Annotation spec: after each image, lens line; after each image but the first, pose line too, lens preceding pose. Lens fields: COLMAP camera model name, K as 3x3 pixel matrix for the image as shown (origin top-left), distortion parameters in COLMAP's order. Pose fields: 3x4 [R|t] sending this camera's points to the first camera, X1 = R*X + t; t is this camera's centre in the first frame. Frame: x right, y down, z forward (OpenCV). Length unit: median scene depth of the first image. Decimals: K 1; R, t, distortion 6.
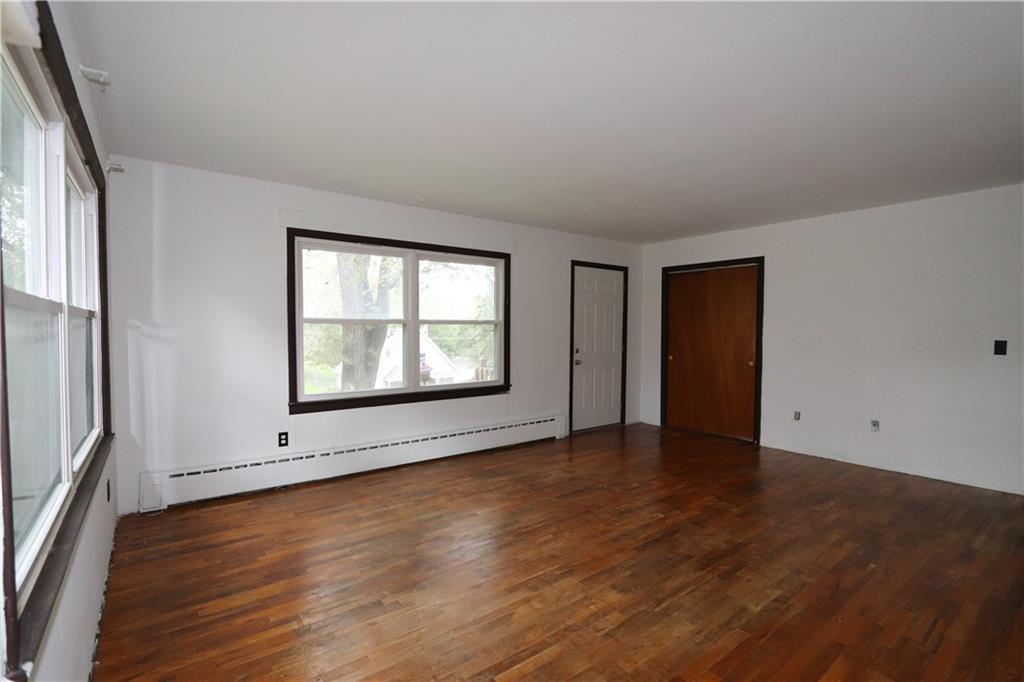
lens RADIAL K [[473.0, 0, 516.4], [0, 473.0, 340.3], [0, 0, 1]] dist [-0.017950, 0.001160]
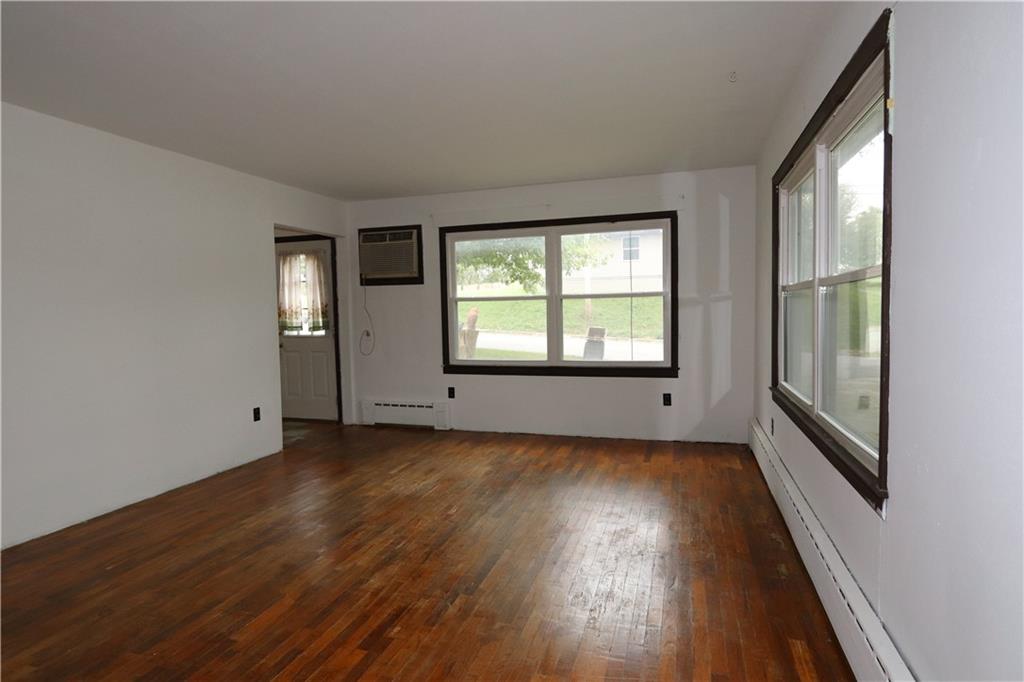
lens RADIAL K [[541.7, 0, 519.7], [0, 541.7, 344.8], [0, 0, 1]] dist [-0.022462, -0.000476]
pose [[-0.812337, 0.054102, -0.580674, 0.463949], [0.015102, 0.997305, 0.071792, -0.017182], [0.582993, 0.049550, -0.810965, 1.547293]]
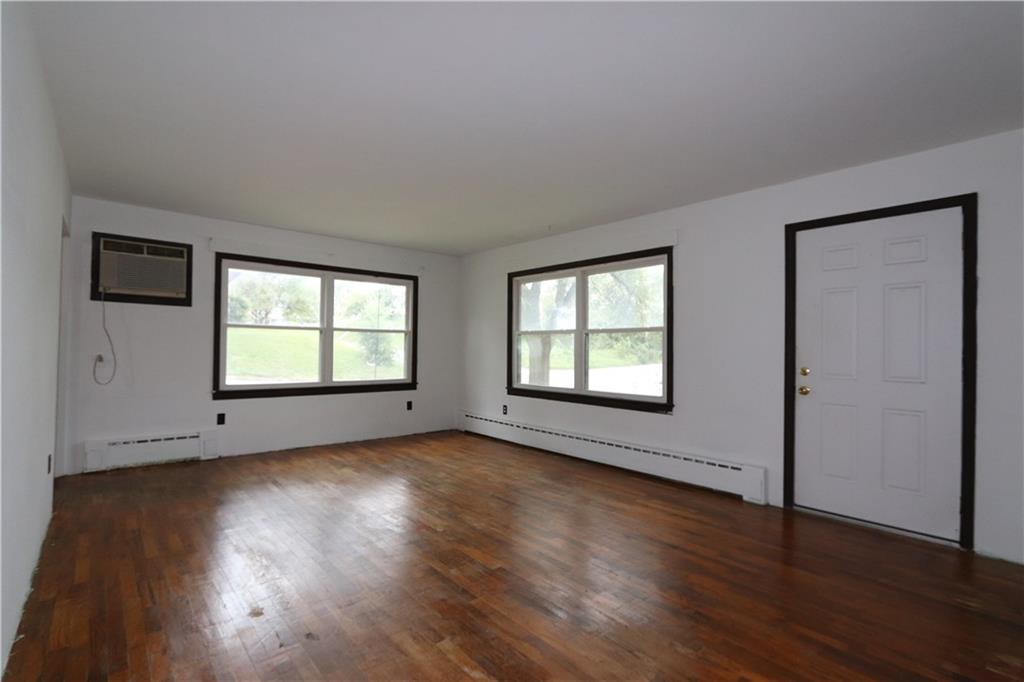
lens RADIAL K [[473.0, 0, 500.9], [0, 473.0, 338.3], [0, 0, 1]] dist [-0.017950, 0.001160]
pose [[0.057425, -0.013915, -0.998253, 1.082819], [-0.026653, 0.999525, -0.015465, -0.000585], [0.997994, 0.027495, 0.057027, 0.905047]]
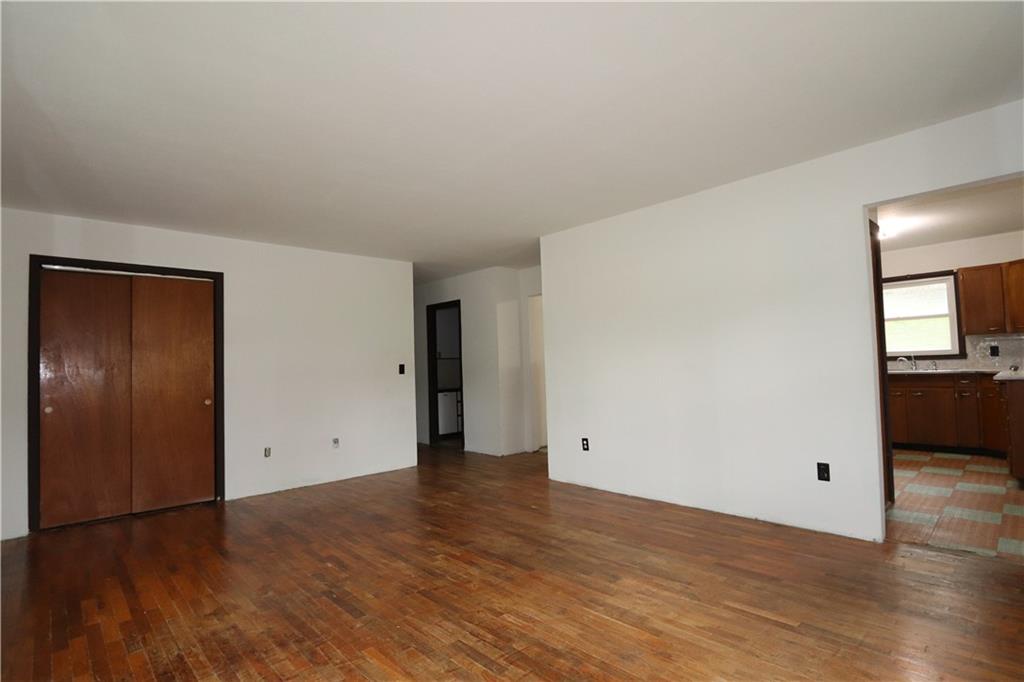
lens RADIAL K [[500.2, 0, 497.1], [0, 500.2, 344.6], [0, 0, 1]] dist [-0.004463, -0.000211]
pose [[-0.088486, 0.044136, 0.995099, -0.568092], [0.047741, 0.998058, -0.040022, 0.012876], [-0.994933, 0.043966, -0.090421, 0.824742]]
